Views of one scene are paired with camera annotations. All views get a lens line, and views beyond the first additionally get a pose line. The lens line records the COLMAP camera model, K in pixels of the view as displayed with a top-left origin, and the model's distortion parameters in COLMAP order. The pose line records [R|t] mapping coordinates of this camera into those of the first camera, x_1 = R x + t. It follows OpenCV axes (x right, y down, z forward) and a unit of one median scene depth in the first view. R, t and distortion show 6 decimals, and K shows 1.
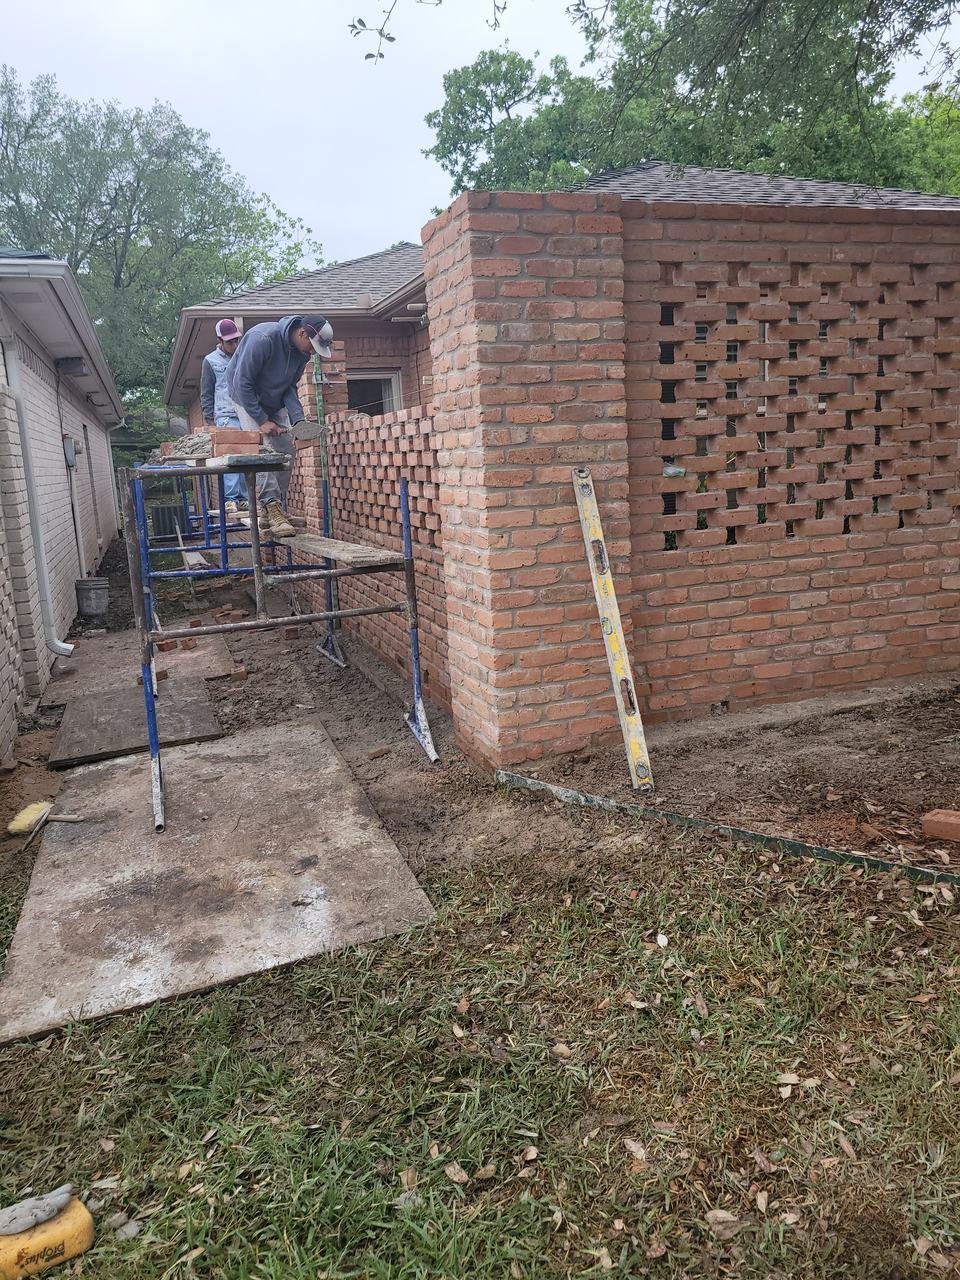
lens RADIAL K [[992.5, 0, 481.6], [0, 992.5, 659.0], [0, 0, 1]] dist [0.057255, -0.053977]
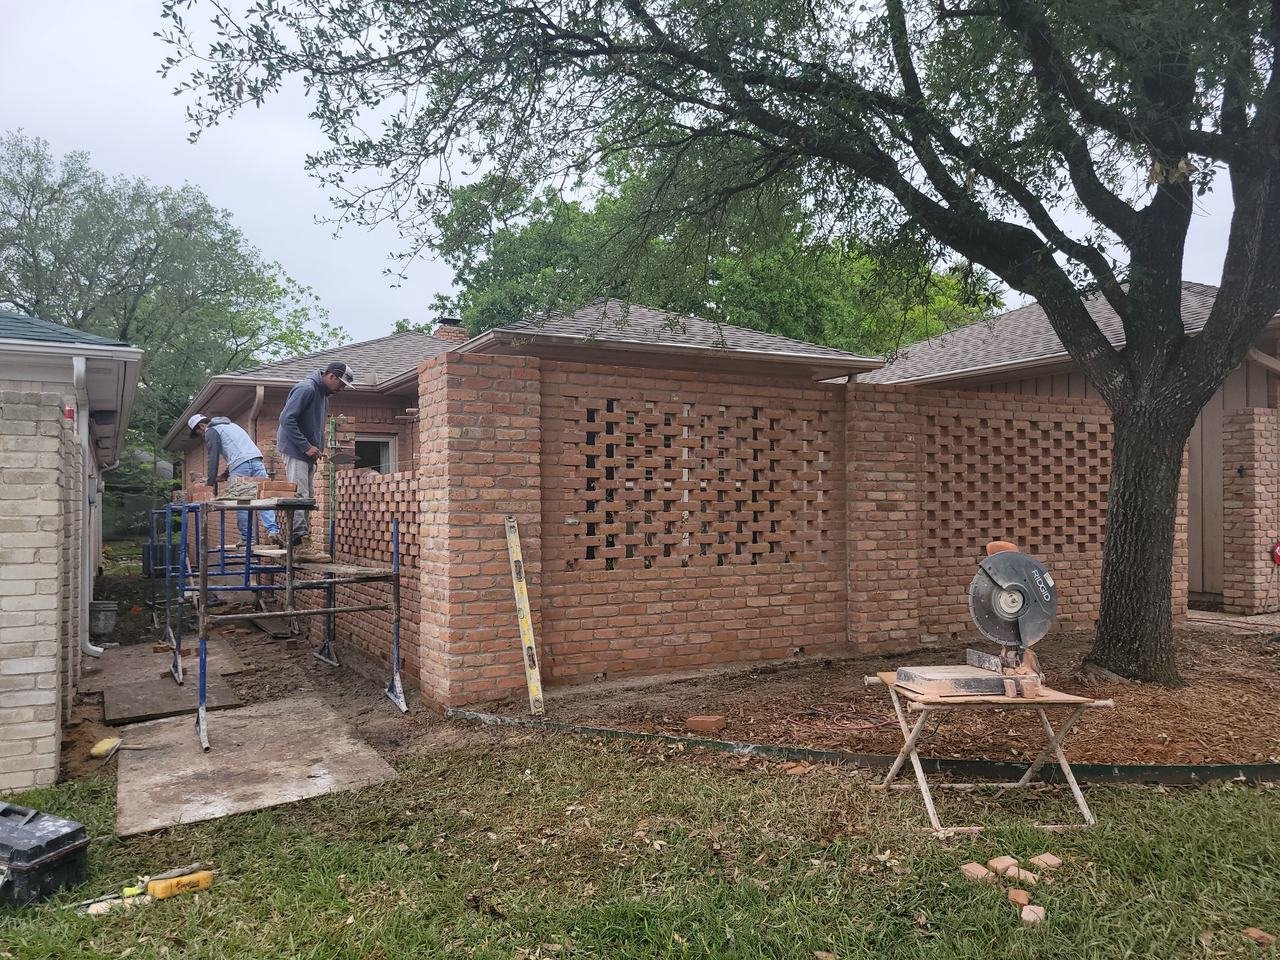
lens RADIAL K [[992.5, 0, 593.8], [0, 992.5, 502.4], [0, 0, 1]] dist [0.057255, -0.053977]
pose [[0.991537, 0.048006, 0.120624, 0.035406], [-0.021292, 0.976673, -0.213674, 0.111297], [-0.128068, 0.209297, 0.969429, -0.506356]]
